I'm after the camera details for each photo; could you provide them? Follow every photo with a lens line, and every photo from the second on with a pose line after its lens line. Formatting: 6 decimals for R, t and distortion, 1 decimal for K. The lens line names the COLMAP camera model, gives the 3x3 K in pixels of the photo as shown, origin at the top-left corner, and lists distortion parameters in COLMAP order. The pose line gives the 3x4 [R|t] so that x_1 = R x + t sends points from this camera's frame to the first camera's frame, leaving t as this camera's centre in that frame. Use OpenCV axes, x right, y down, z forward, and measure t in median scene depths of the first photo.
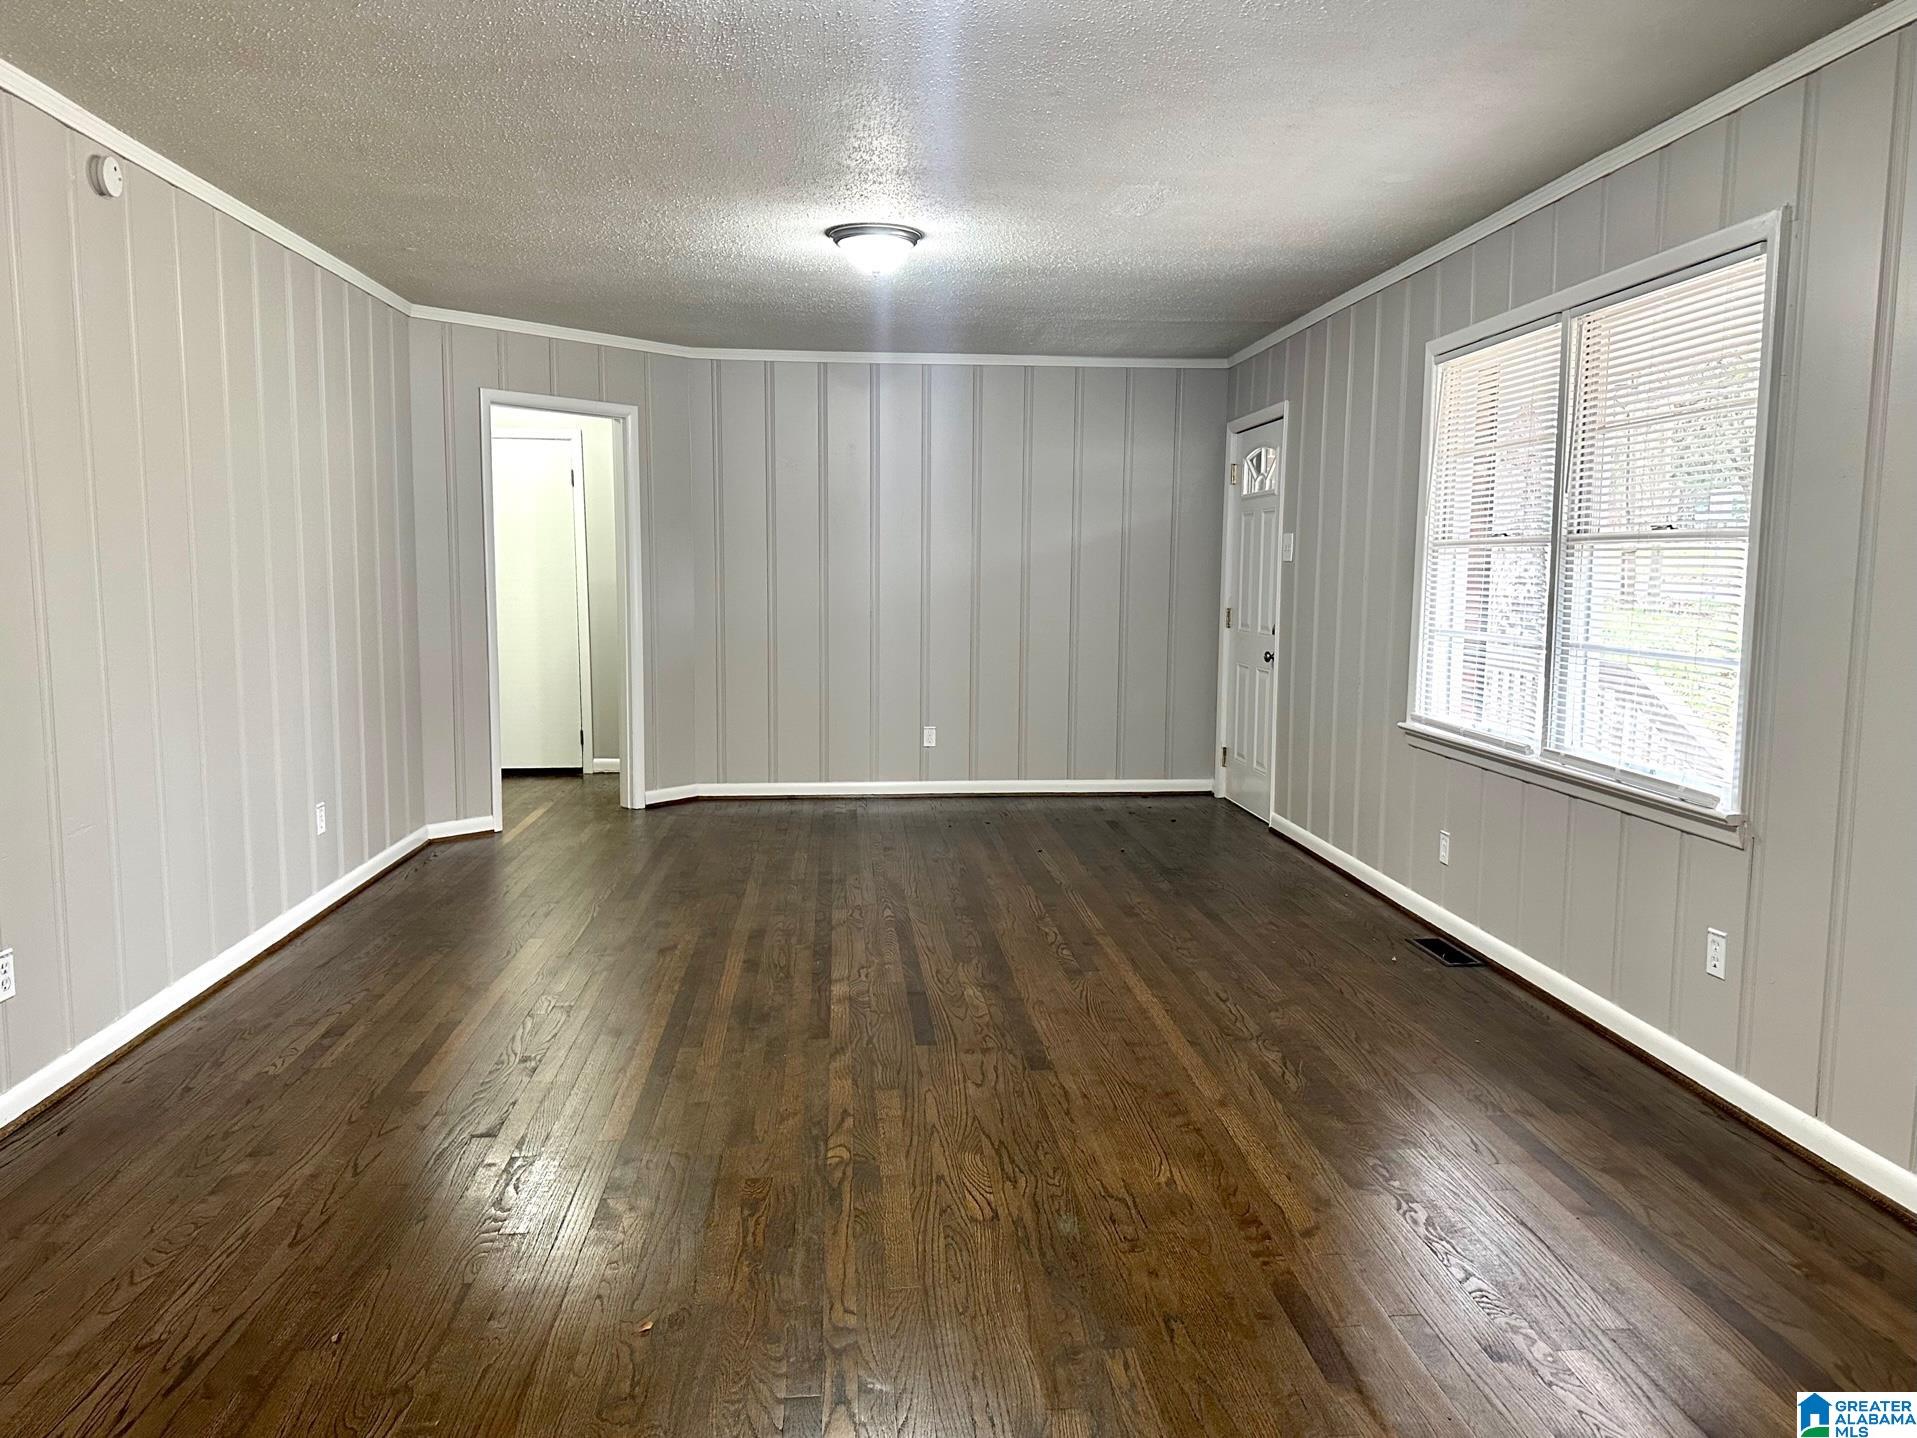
lens RADIAL K [[1401.9, 0, 958.5], [0, 1401.9, 719.0], [0, 0, 1]] dist [0.103614, -0.003442]
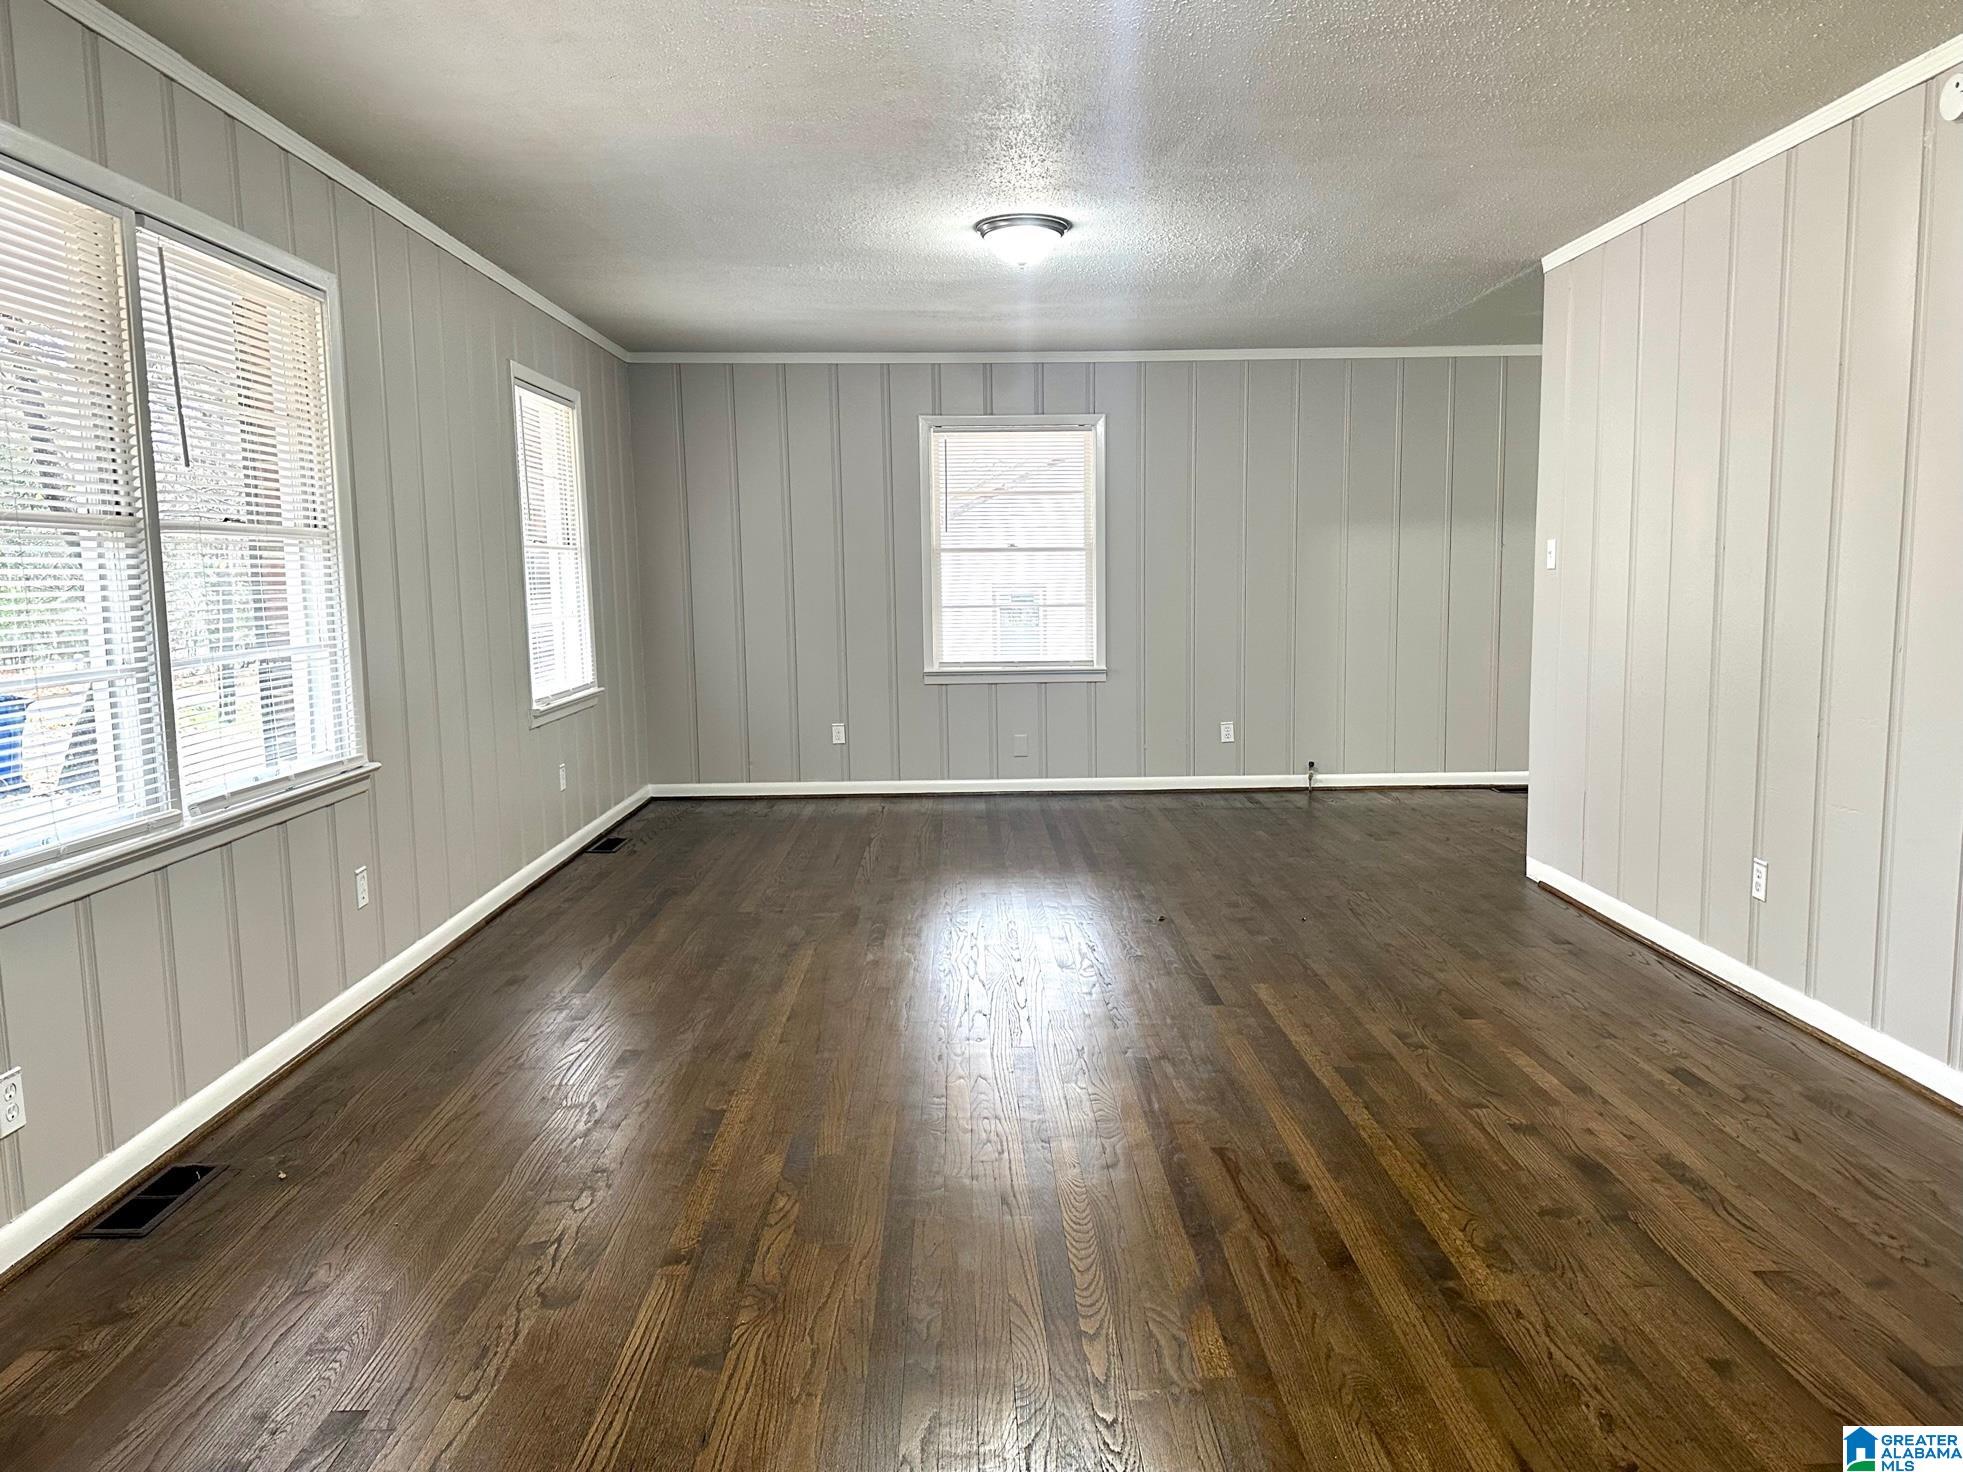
lens RADIAL K [[1435.6, 0, 981.5], [0, 1435.6, 736.0], [0, 0, 1]] dist [0.103614, -0.003442]
pose [[-0.997268, -0.006022, 0.073623, -0.056630], [0.011113, 0.973099, 0.230121, -0.185874], [-0.073028, 0.230311, -0.970373, 1.700460]]
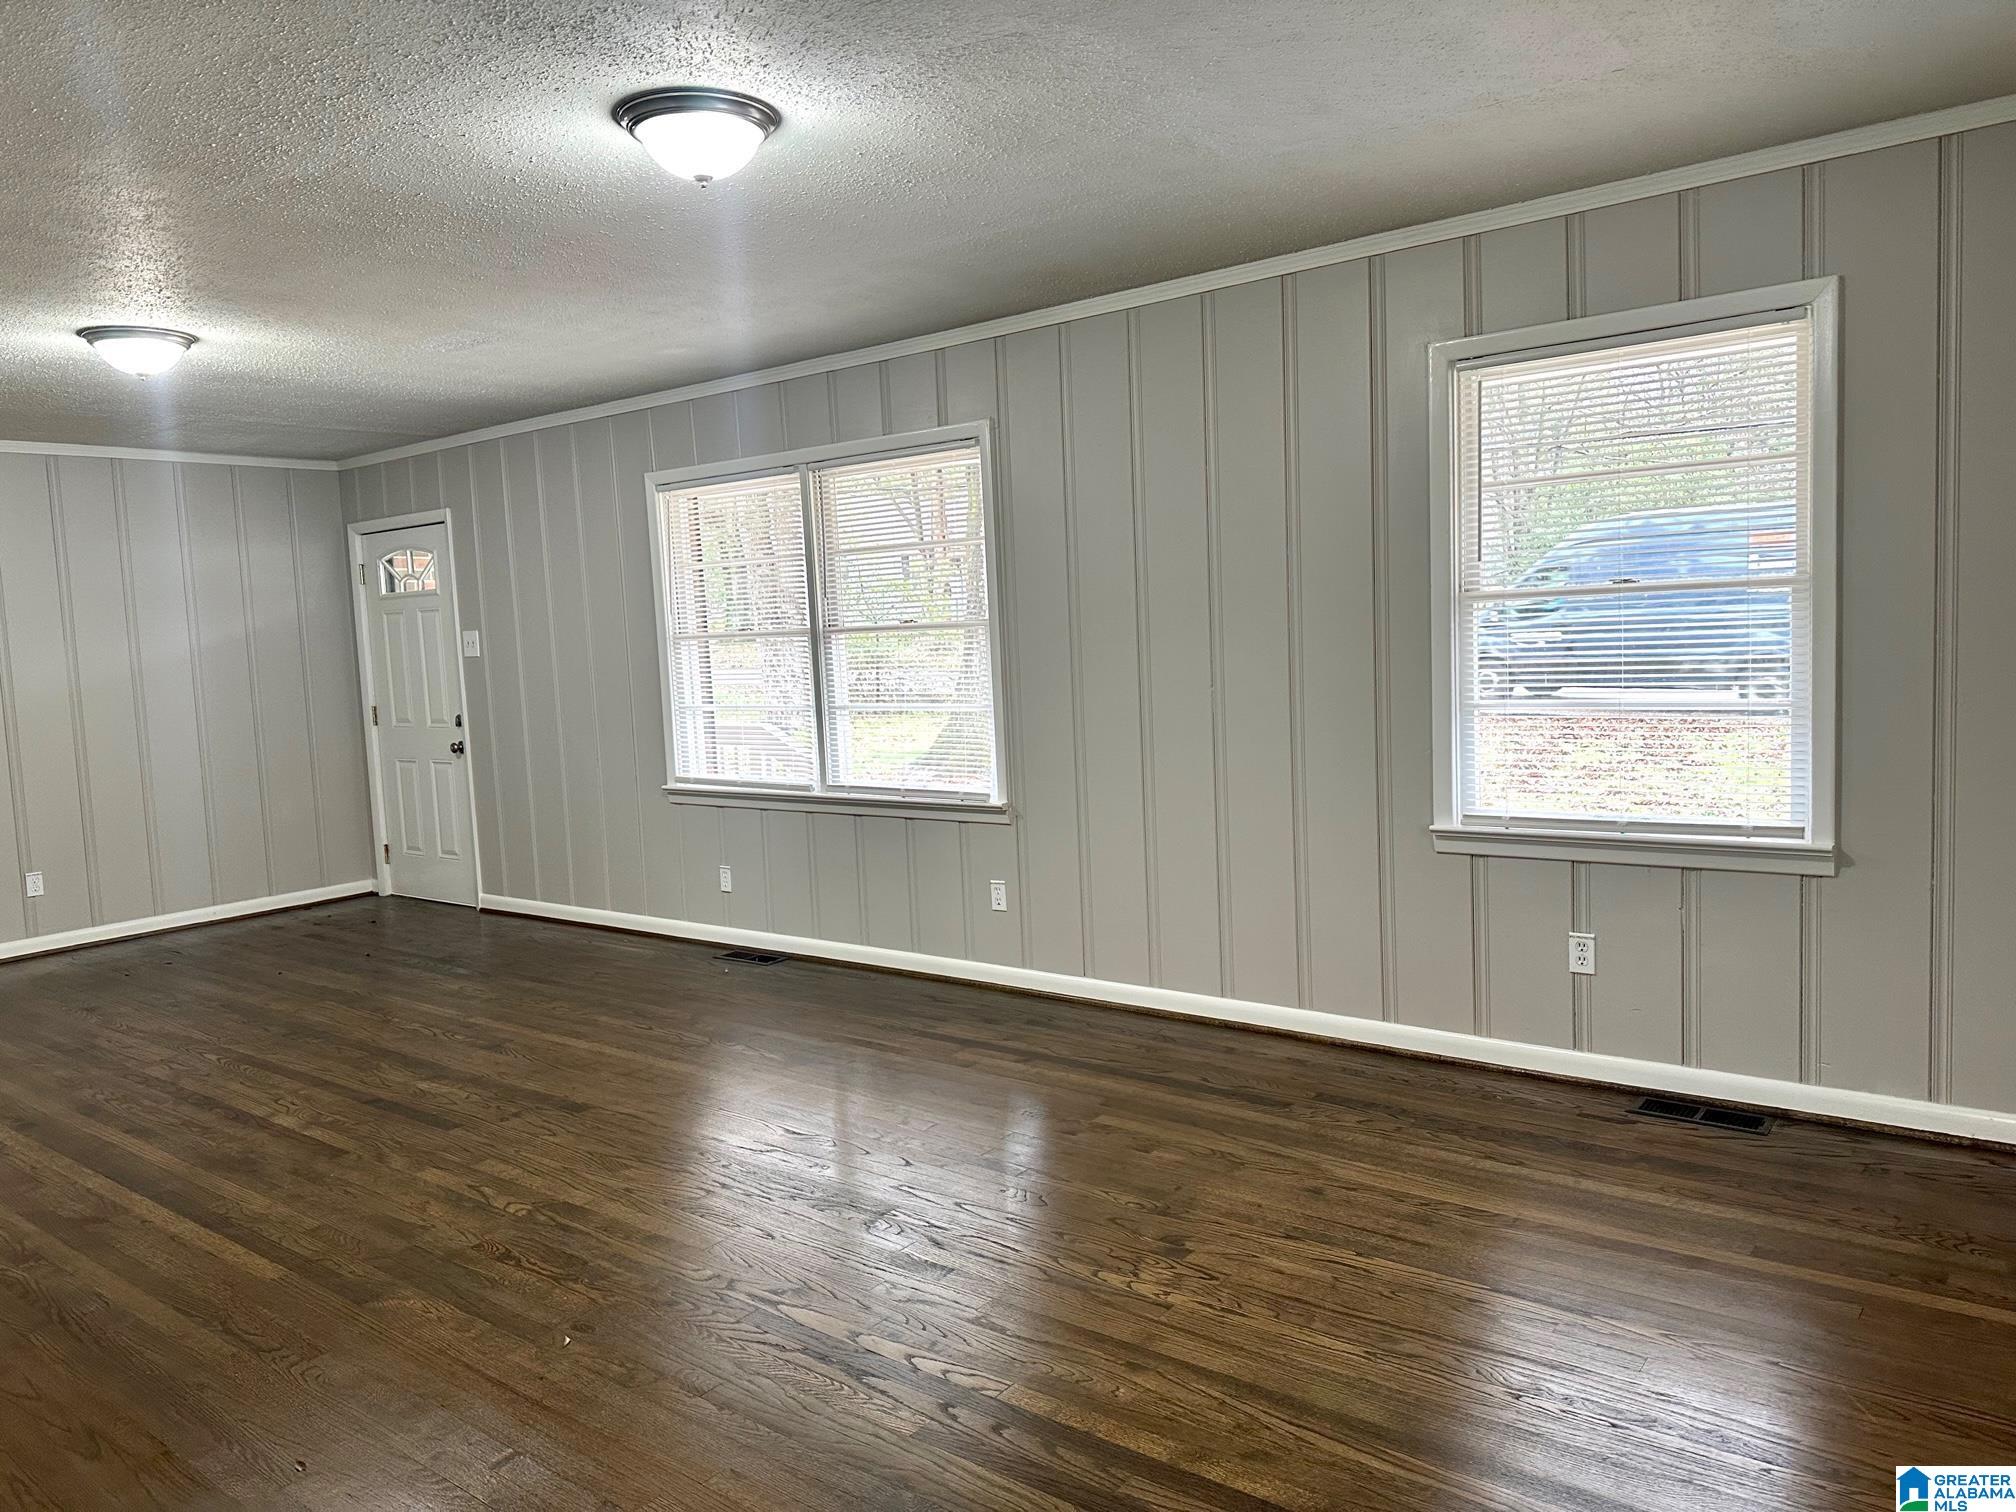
lens RADIAL K [[1402.6, 0, 1040.6], [0, 1402.6, 743.3], [0, 0, 1]] dist [0.054730, -0.064934]
pose [[0.678871, -0.097730, 0.727725, -0.413787], [0.127959, 0.991683, 0.013810, -0.011120], [-0.723022, 0.083744, 0.685730, -0.058351]]
